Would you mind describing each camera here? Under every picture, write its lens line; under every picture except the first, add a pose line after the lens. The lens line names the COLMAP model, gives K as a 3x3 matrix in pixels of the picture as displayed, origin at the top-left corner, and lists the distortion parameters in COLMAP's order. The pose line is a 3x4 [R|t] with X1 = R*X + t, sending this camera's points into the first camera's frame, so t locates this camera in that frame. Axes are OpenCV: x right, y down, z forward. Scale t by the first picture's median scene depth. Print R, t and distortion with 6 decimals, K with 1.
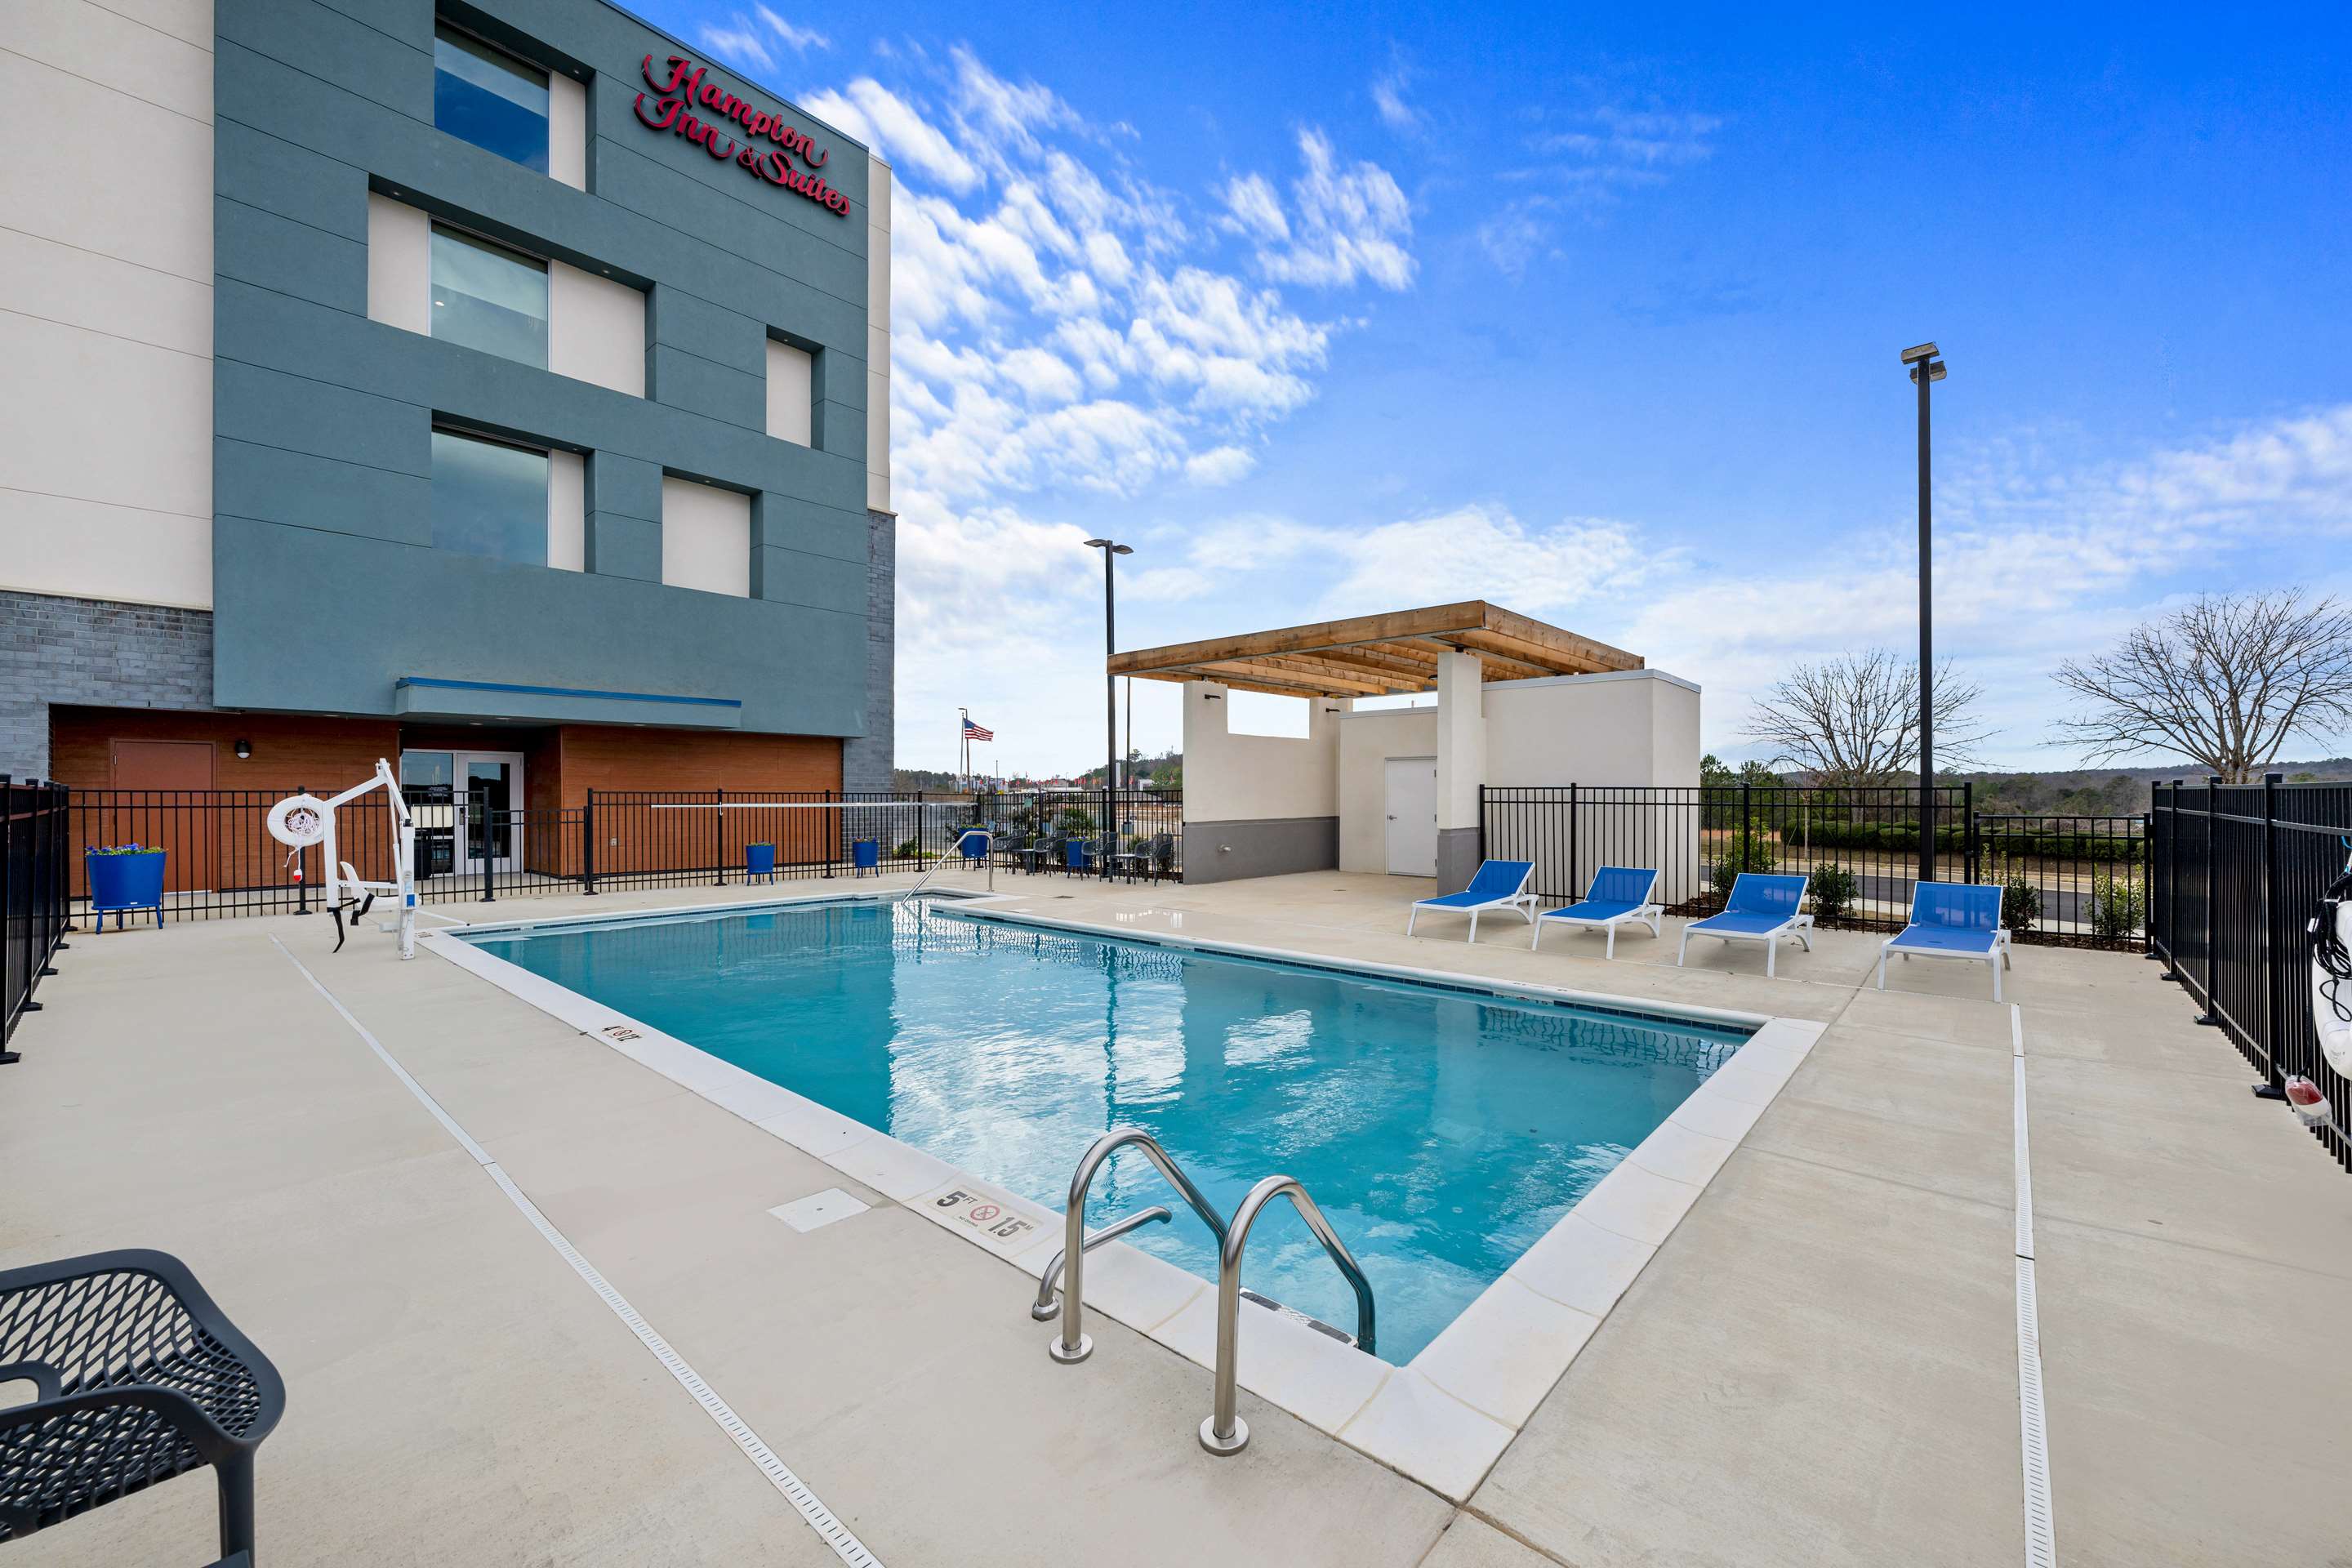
lens RADIAL K [[925.2, 0, 1178.9], [0, 925.2, 793.2], [0, 0, 1]] dist [-0.001343, 0.000081]
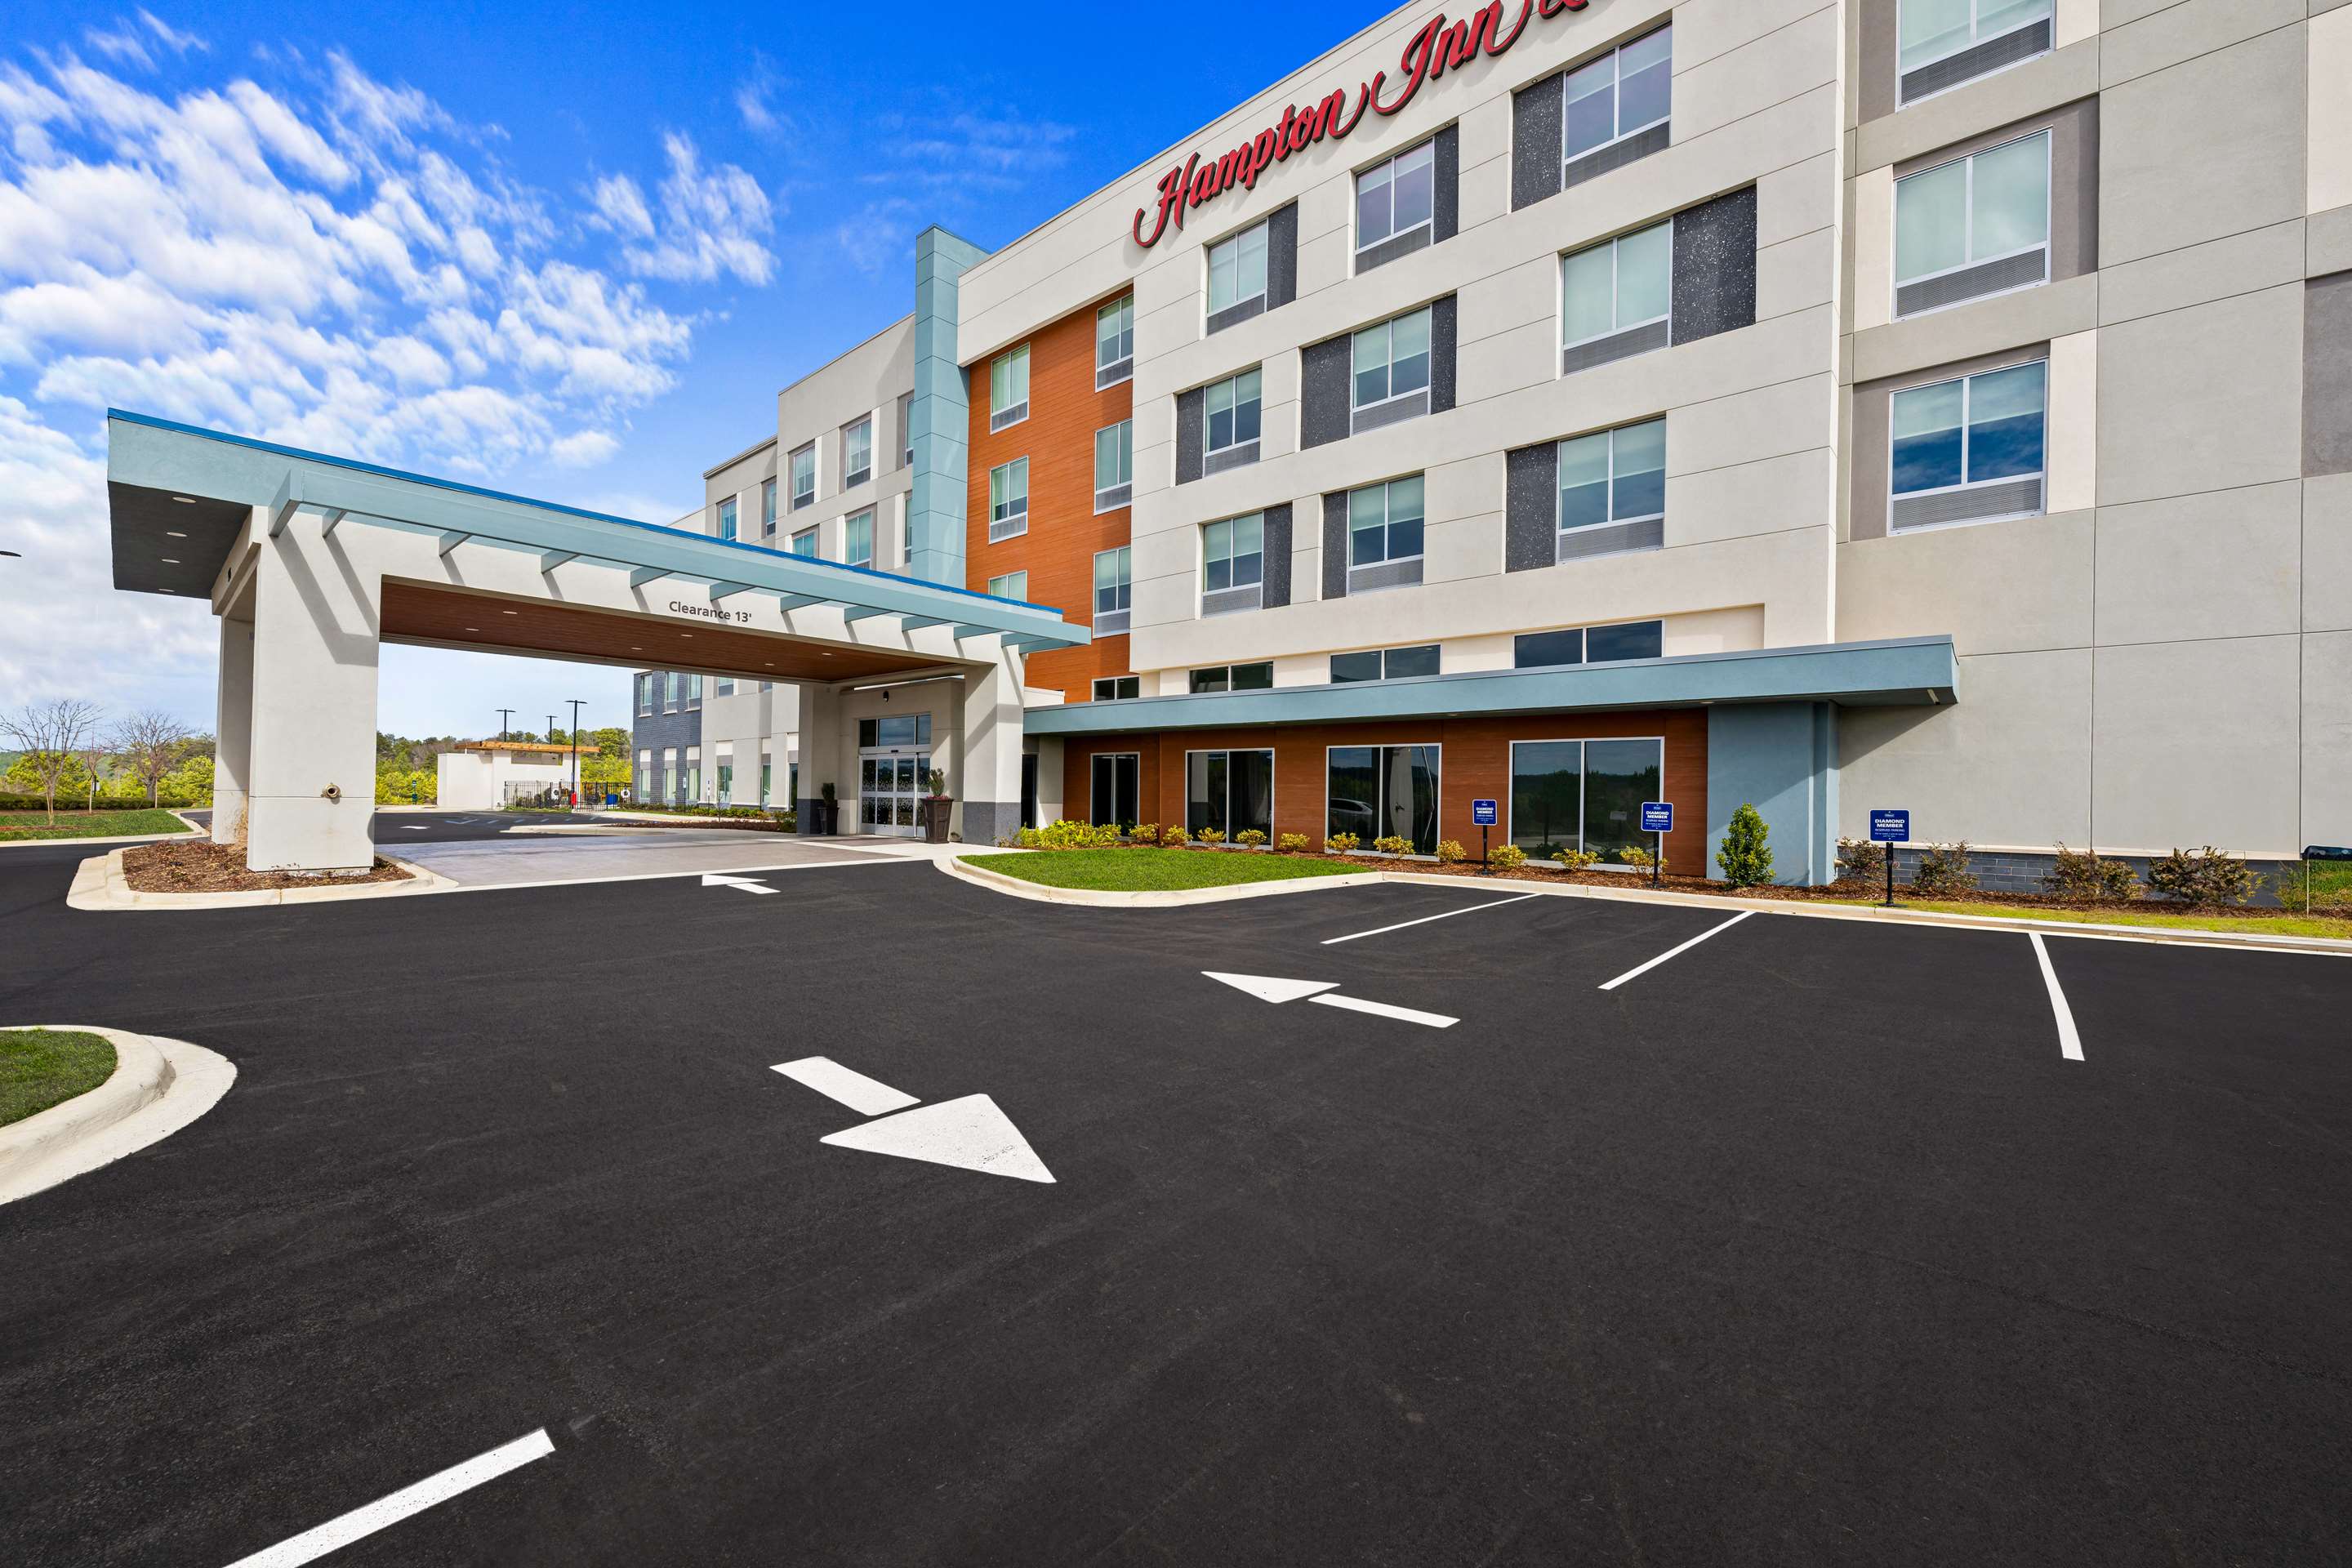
lens RADIAL K [[925.2, 0, 1173.5], [0, 925.2, 782.5], [0, 0, 1]] dist [-0.001343, 0.000081]
pose [[0.999923, 0.011803, 0.003847, 0.723341], [-0.011803, 0.999930, 0.000049, 0.021157], [-0.003846, -0.000095, 0.999993, -0.064465]]
